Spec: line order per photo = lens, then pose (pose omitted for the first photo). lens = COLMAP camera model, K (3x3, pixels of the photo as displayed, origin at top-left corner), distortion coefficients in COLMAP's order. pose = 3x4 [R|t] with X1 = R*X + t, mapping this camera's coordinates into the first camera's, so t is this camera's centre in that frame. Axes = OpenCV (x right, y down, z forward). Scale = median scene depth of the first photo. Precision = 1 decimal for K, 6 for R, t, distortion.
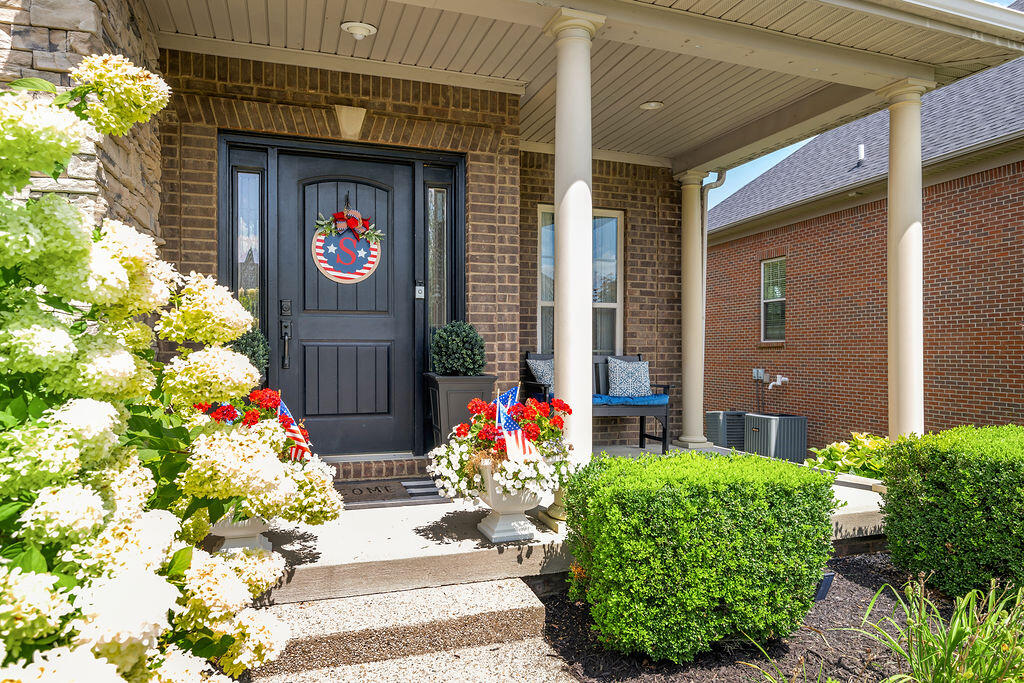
lens RADIAL K [[672.0, 0, 507.5], [0, 672.0, 357.2], [0, 0, 1]] dist [-0.007946, -0.001341]
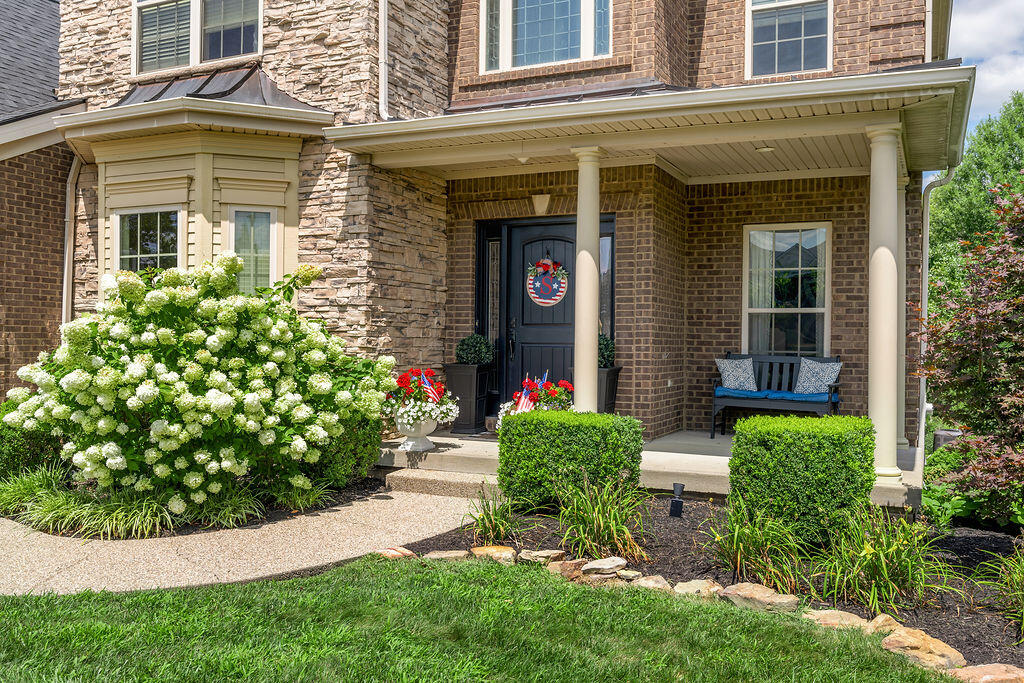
lens RADIAL K [[868.8, 0, 513.3], [0, 868.8, 340.1], [0, 0, 1]] dist [-0.001780, -0.000017]
pose [[0.717783, 0.004536, -0.696252, 1.068039], [-0.014828, 0.999852, -0.008772, -0.013208], [0.696109, 0.016621, 0.717744, -0.469459]]
